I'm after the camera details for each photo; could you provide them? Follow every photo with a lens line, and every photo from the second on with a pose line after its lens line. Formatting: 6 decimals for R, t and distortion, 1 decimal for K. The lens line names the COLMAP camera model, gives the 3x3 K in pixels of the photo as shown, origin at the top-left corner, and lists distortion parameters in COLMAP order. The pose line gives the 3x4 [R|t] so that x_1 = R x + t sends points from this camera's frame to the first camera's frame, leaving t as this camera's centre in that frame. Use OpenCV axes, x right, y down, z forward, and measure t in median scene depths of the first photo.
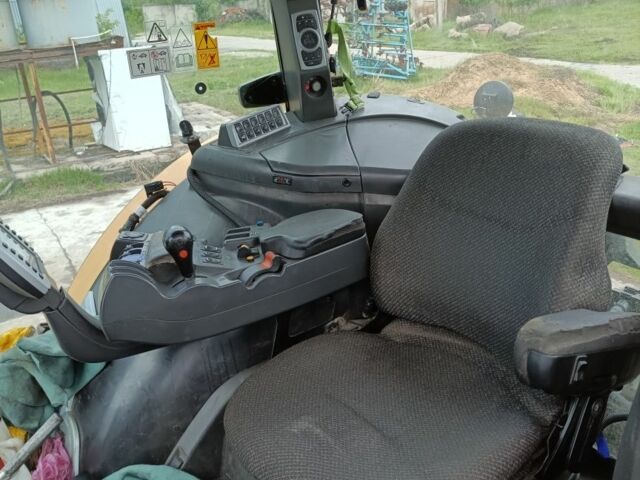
lens RADIAL K [[610.3, 0, 328.8], [0, 610.3, 241.0], [0, 0, 1]] dist [0.018476, -0.010939]
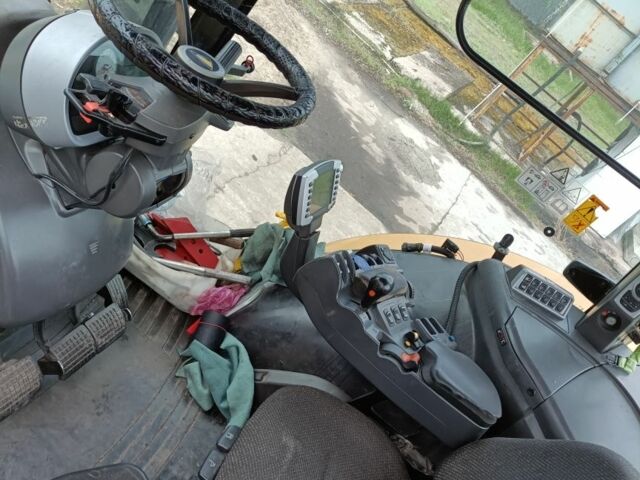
lens RADIAL K [[610.3, 0, 328.8], [0, 610.3, 241.0], [0, 0, 1]] dist [0.018476, -0.010939]
pose [[0.401301, 0.791675, -0.460661, 0.156497], [-0.811422, 0.540587, 0.222170, -0.173928], [0.424914, 0.284633, 0.859321, -0.102603]]
